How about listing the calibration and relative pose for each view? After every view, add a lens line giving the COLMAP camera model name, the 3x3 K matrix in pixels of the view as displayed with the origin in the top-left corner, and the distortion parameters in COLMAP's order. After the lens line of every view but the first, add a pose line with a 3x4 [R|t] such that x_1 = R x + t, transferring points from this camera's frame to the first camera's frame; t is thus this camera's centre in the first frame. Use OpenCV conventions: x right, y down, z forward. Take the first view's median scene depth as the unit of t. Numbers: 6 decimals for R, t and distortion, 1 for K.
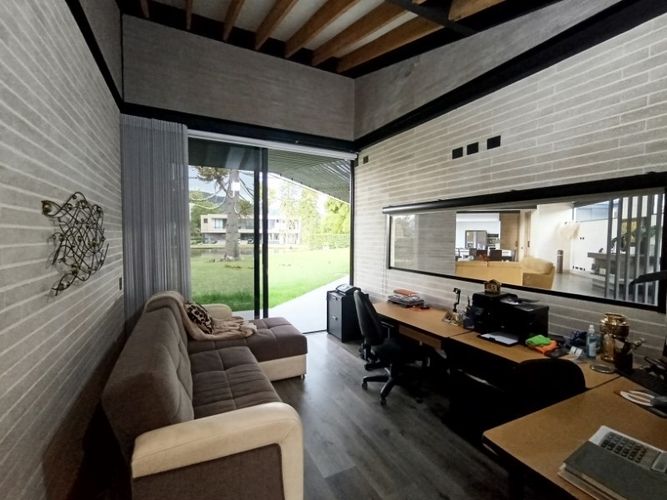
lens RADIAL K [[303.4, 0, 336.9], [0, 303.4, 249.8], [0, 0, 1]] dist [-0.021717, 0.015068]
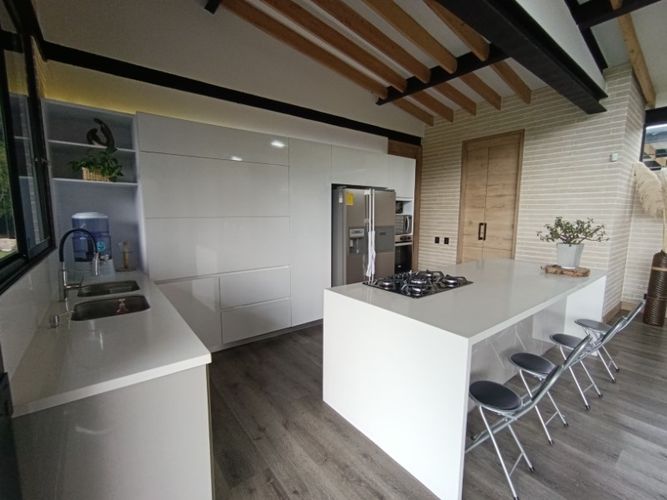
lens RADIAL K [[303.4, 0, 336.9], [0, 303.4, 249.8], [0, 0, 1]] dist [-0.021717, 0.015068]
pose [[0.560433, -0.106201, 0.821362, 0.230599], [0.033270, 0.993831, 0.105800, -0.038220], [-0.827531, -0.031968, 0.560509, 0.882375]]
